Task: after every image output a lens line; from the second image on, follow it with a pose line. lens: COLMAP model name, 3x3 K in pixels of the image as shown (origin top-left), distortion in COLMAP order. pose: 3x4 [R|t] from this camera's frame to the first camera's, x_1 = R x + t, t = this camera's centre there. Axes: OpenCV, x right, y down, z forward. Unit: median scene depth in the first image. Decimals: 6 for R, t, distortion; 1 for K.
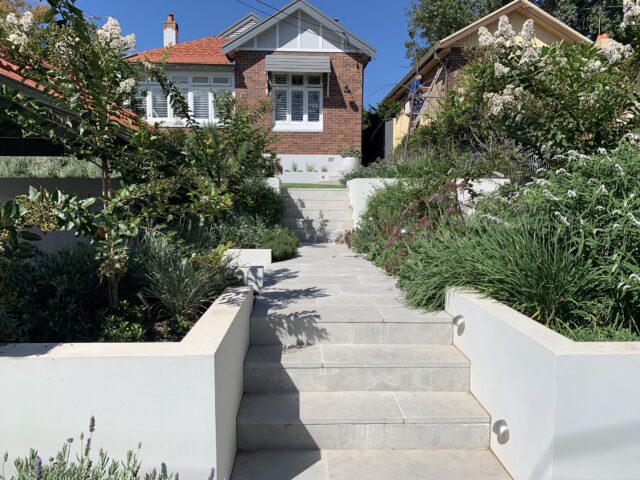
lens RADIAL K [[494.5, 0, 307.7], [0, 494.5, 239.1], [0, 0, 1]] dist [0.031143, -0.034249]
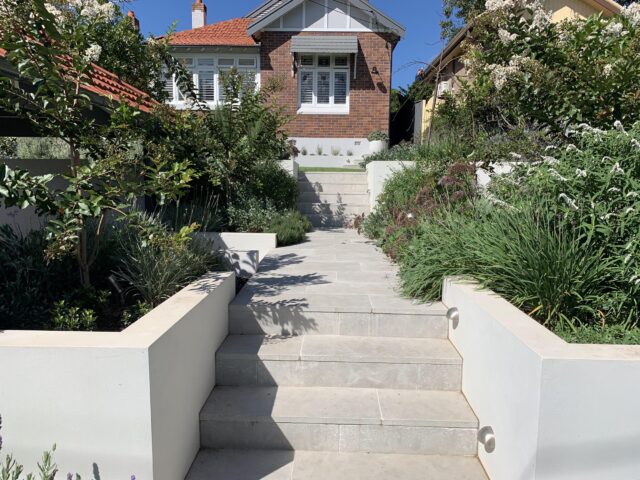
lens RADIAL K [[494.5, 0, 307.7], [0, 494.5, 239.1], [0, 0, 1]] dist [0.031143, -0.034249]
pose [[0.997845, 0.014012, -0.064103, 0.087520], [-0.012092, 0.999469, 0.030241, 0.003470], [0.064493, -0.029400, 0.997485, 0.073376]]
